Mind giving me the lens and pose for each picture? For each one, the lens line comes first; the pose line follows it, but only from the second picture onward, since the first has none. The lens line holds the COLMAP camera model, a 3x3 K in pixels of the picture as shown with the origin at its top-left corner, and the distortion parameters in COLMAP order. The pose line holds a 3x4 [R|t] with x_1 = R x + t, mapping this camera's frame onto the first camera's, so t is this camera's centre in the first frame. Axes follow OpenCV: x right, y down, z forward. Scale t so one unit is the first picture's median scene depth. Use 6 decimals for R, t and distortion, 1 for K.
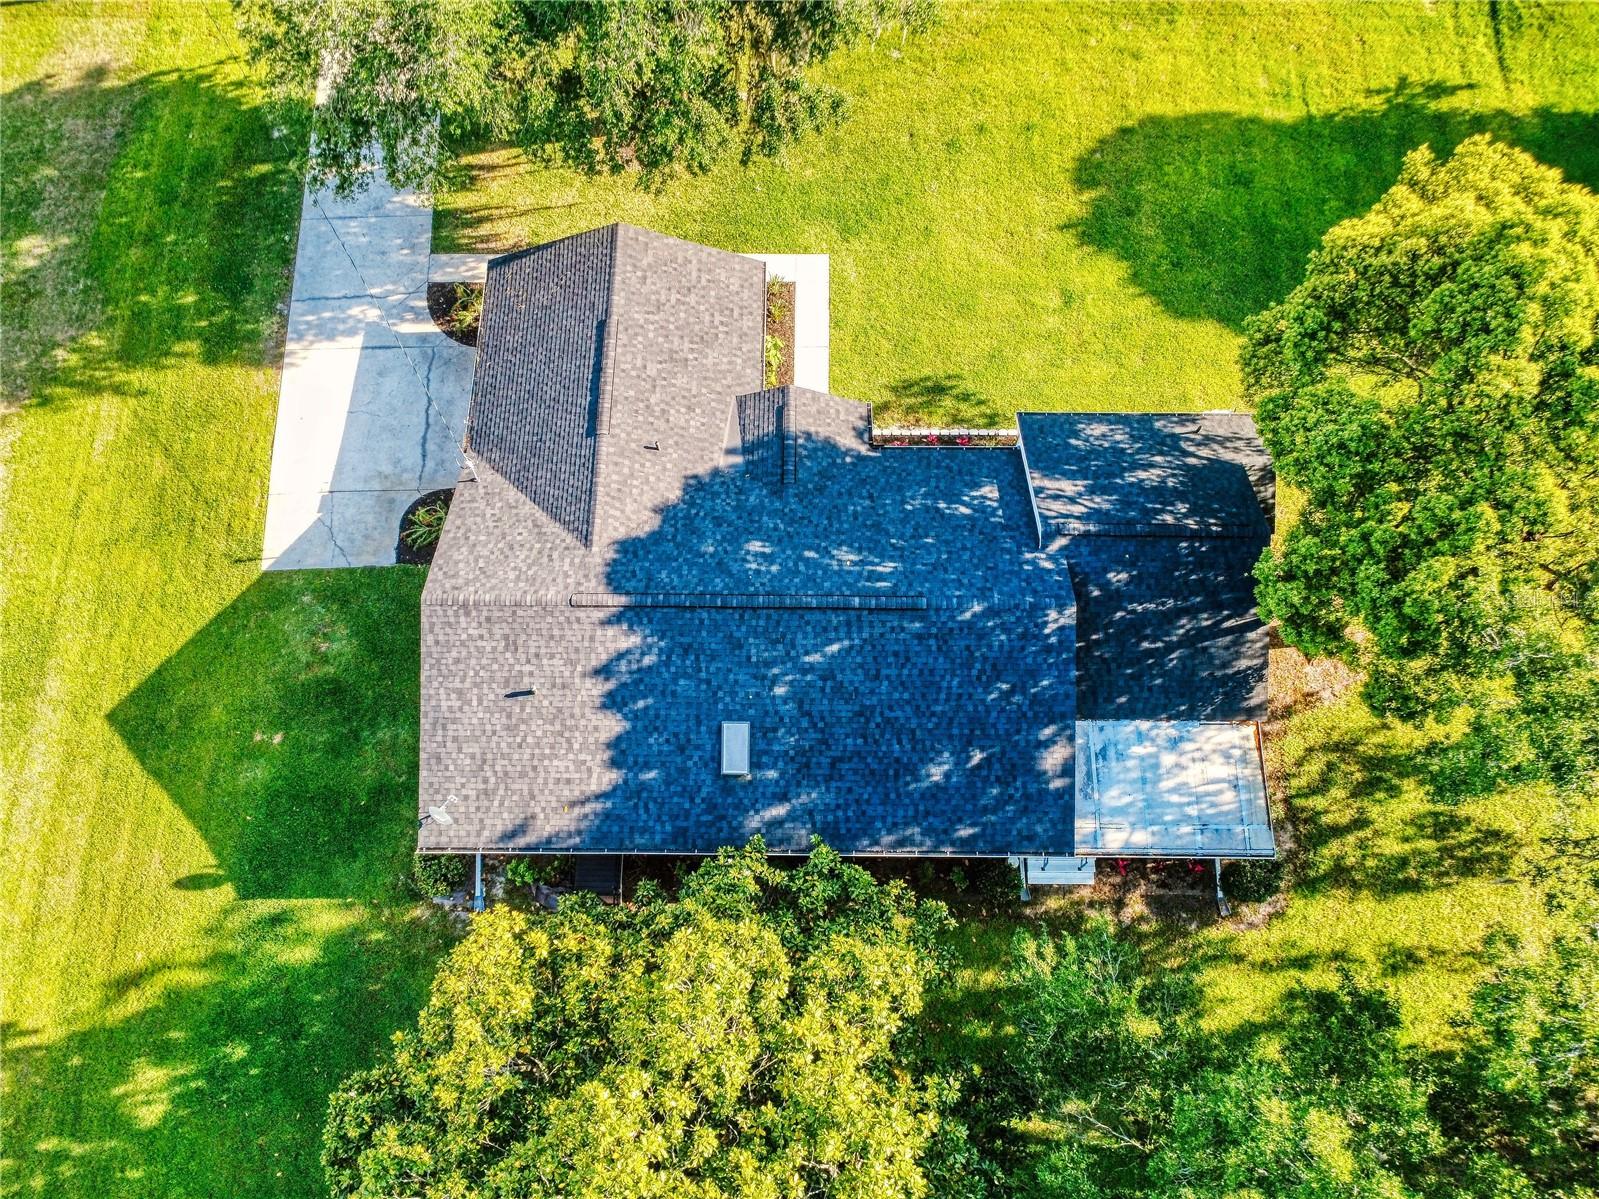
lens RADIAL K [[1216.4, 0, 799.5], [0, 1216.4, 599.5], [0, 0, 1]] dist [0.003445, -0.003826]
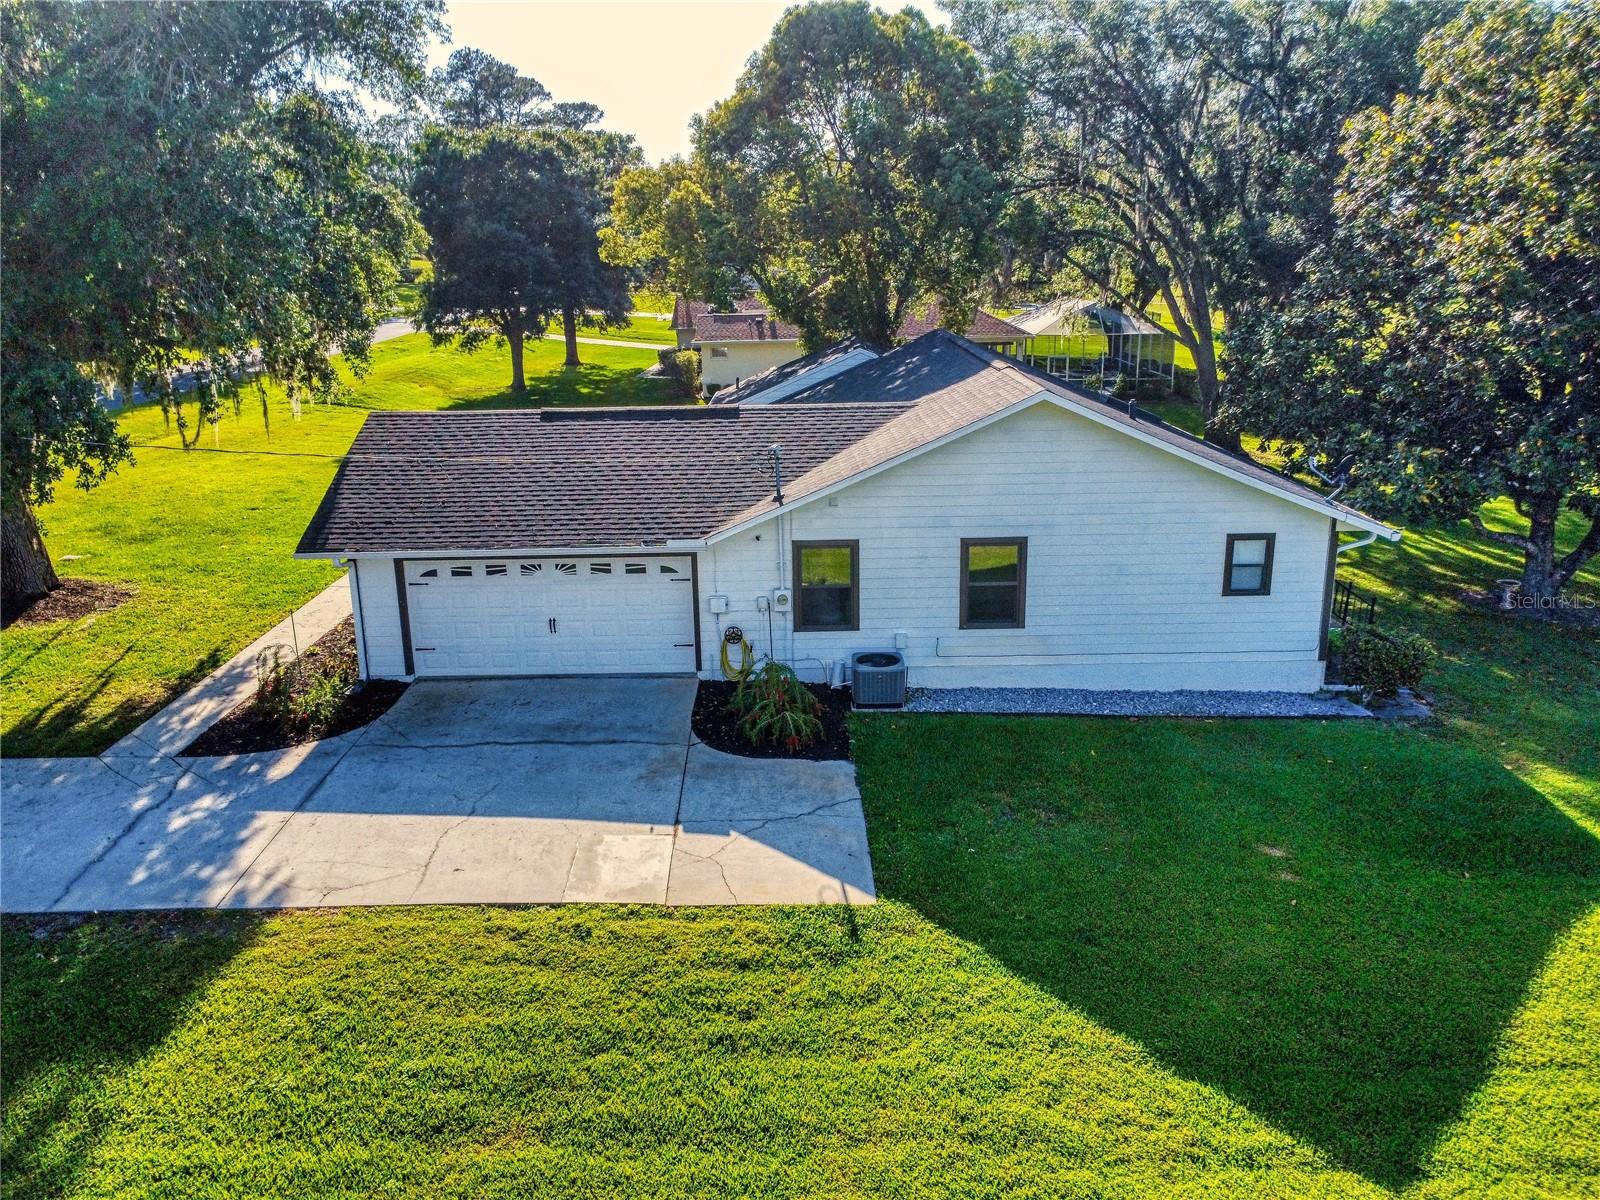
lens RADIAL K [[1217.1, 0, 800.0], [0, 1217.1, 600.0], [0, 0, 1]] dist [0.003445, -0.003826]
pose [[-0.001653, -0.270431, 0.962738, -0.846683], [0.928449, 0.357202, 0.101932, -0.130399], [-0.371457, 0.894021, 0.250491, 0.871860]]
